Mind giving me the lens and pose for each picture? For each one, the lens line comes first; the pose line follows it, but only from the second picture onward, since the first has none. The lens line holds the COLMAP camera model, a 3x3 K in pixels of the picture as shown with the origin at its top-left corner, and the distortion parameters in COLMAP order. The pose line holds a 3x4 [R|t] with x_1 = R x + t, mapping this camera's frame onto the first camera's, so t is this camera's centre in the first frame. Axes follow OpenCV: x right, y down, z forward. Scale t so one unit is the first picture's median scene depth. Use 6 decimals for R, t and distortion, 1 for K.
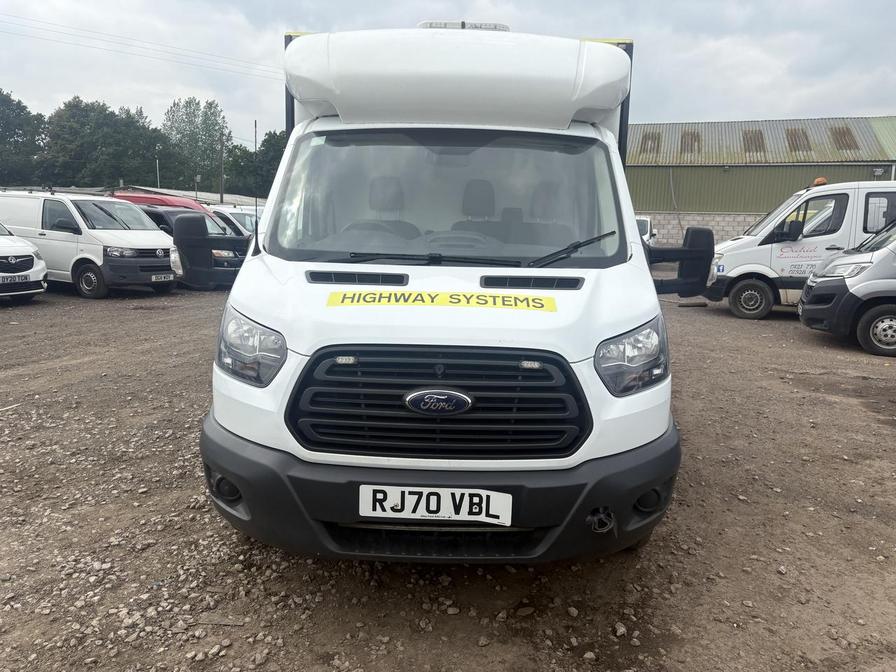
lens RADIAL K [[672.4, 0, 444.7], [0, 672.4, 324.1], [0, 0, 1]] dist [0.026061, -0.003690]
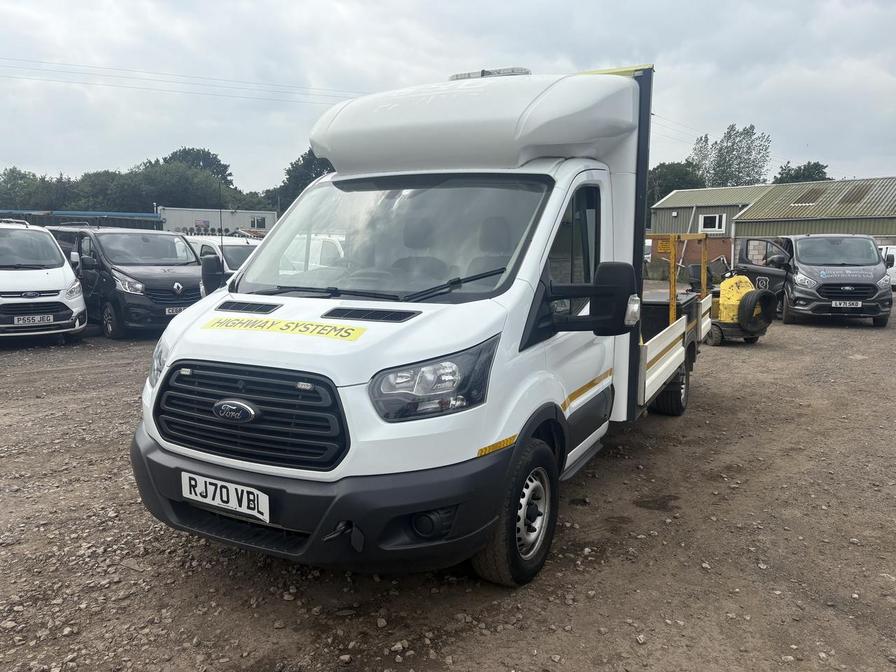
lens RADIAL K [[667.7, 0, 448.0], [0, 667.7, 336.0], [0, 0, 1]] dist [0.011509, 0.007112]
pose [[0.898437, 0.040154, -0.437263, 0.833852], [-0.053203, 0.998428, -0.017630, -0.016722], [0.435868, 0.039103, 0.899161, 0.086195]]
